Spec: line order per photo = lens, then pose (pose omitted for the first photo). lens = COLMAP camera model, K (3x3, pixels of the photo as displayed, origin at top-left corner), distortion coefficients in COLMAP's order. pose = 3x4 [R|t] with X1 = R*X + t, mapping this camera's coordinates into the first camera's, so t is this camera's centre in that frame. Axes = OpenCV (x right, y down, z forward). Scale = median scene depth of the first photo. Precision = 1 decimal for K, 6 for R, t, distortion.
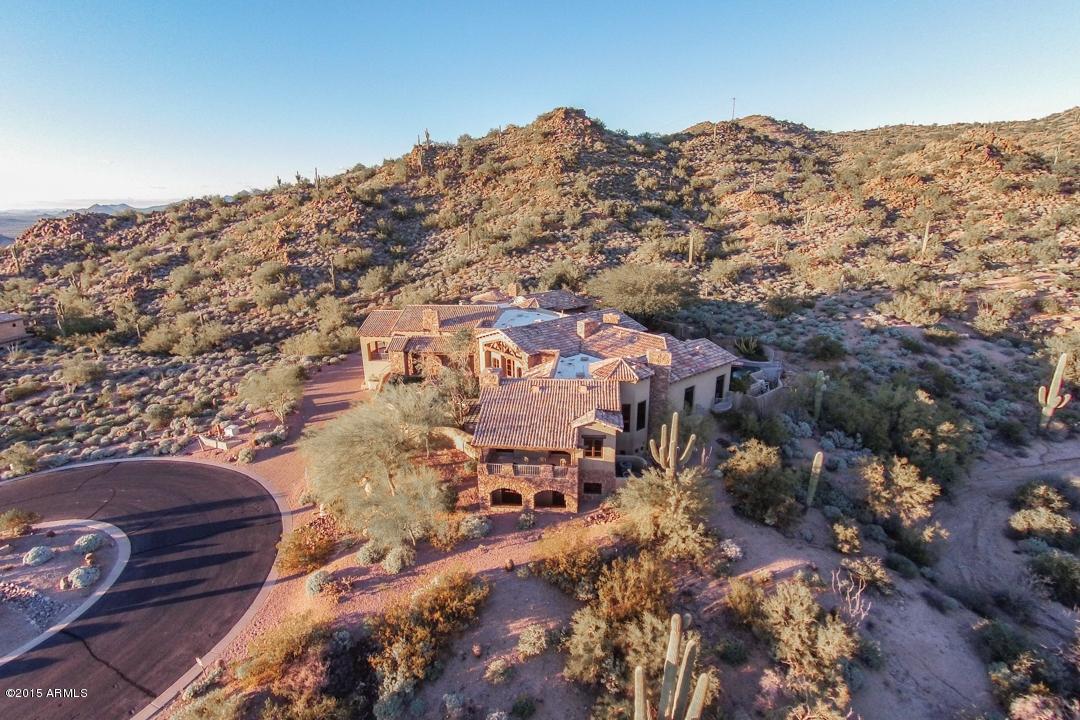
lens RADIAL K [[535.0, 0, 542.4], [0, 535.0, 366.4], [0, 0, 1]] dist [-0.053225, 0.031794]
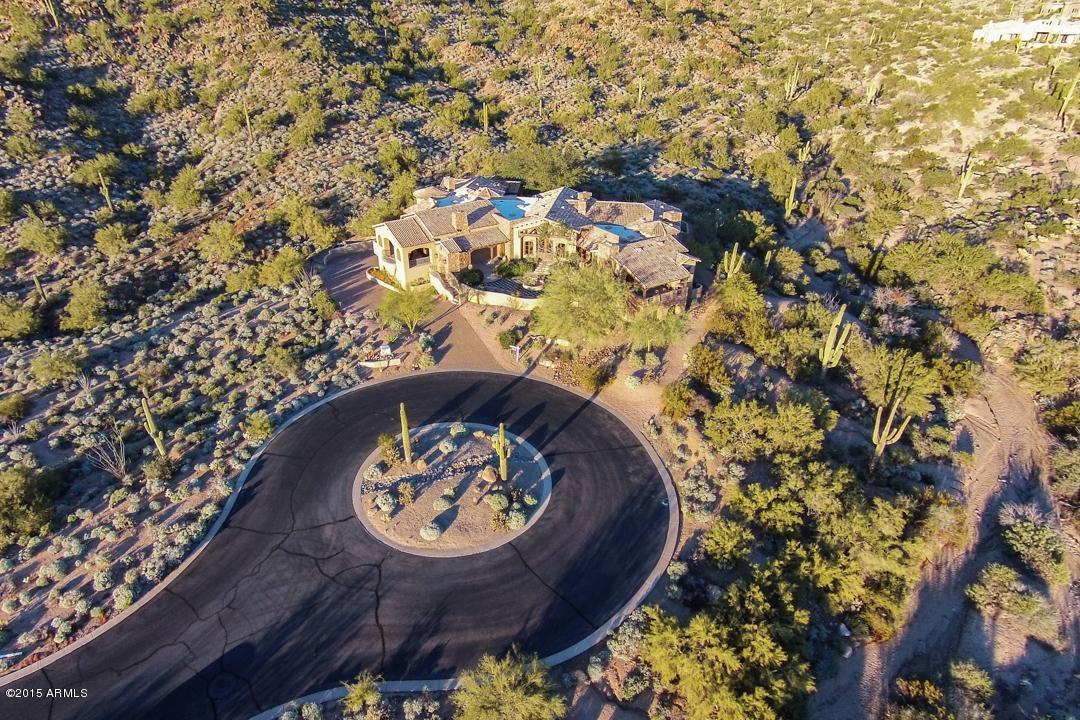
lens RADIAL K [[627.0, 0, 503.7], [0, 627.0, 386.8], [0, 0, 1]] dist [-0.068928, 0.044429]
pose [[0.800244, -0.313765, 0.511039, -0.458546], [0.182363, 0.939164, 0.291058, -0.061083], [-0.571273, -0.139723, 0.808780, -0.098864]]
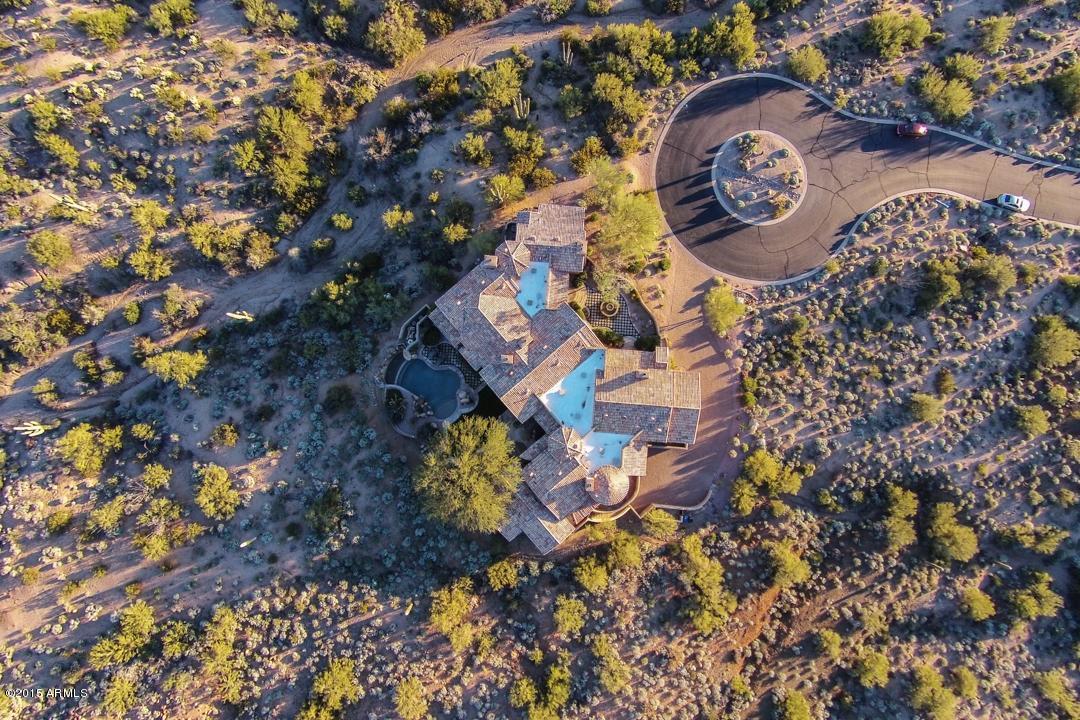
lens RADIAL K [[535.0, 0, 542.4], [0, 535.0, 366.4], [0, 0, 1]] dist [-0.053225, 0.031794]
pose [[-0.999697, 0.024239, -0.004285, 0.021956], [-0.010474, -0.261368, 0.965182, -0.650965], [0.022275, 0.964935, 0.261543, 0.311908]]
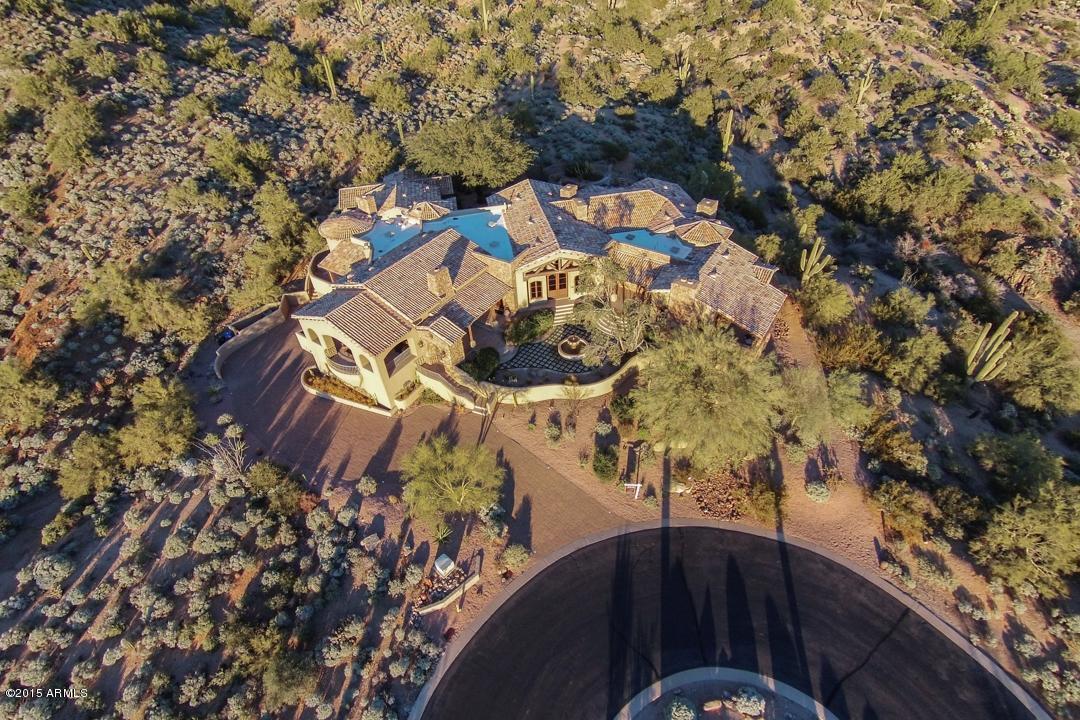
lens RADIAL K [[535.0, 0, 542.4], [0, 535.0, 366.4], [0, 0, 1]] dist [-0.053225, 0.031794]
pose [[0.467295, -0.593605, 0.655185, -0.345181], [0.296586, 0.803385, 0.516343, -0.164837], [-0.832870, -0.046966, 0.551473, 0.223069]]
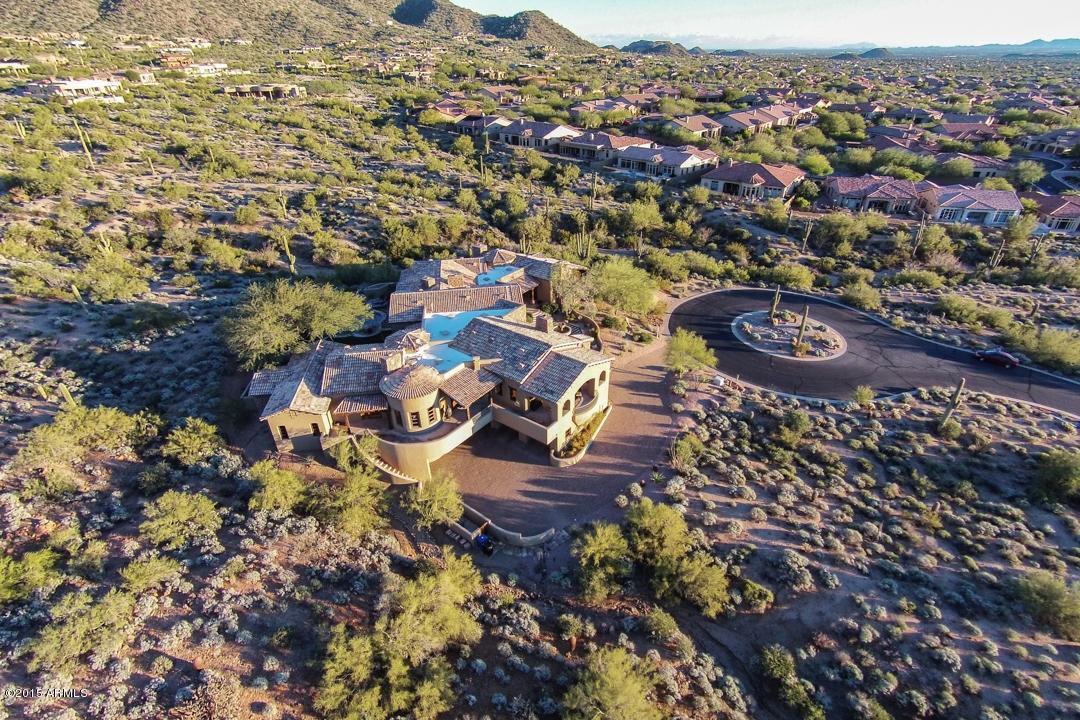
lens RADIAL K [[535.0, 0, 542.4], [0, 535.0, 366.4], [0, 0, 1]] dist [-0.053225, 0.031794]
pose [[-0.857656, -0.243088, 0.453139, -0.329214], [0.162035, 0.708561, 0.686794, -0.363125], [-0.488028, 0.662457, -0.568313, 0.790523]]
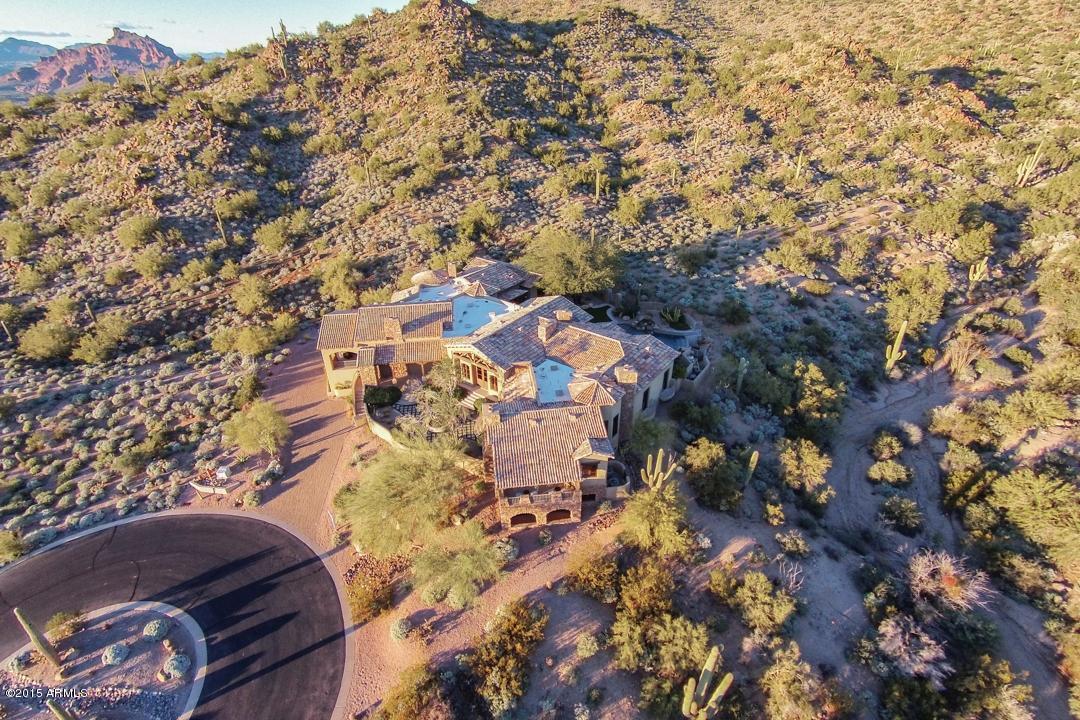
lens RADIAL K [[535.0, 0, 542.4], [0, 535.0, 366.4], [0, 0, 1]] dist [-0.053225, 0.031794]
pose [[0.971394, -0.114954, 0.207794, -0.073566], [0.064679, 0.970019, 0.234265, -0.115971], [-0.228494, -0.214124, 0.949706, -0.028982]]
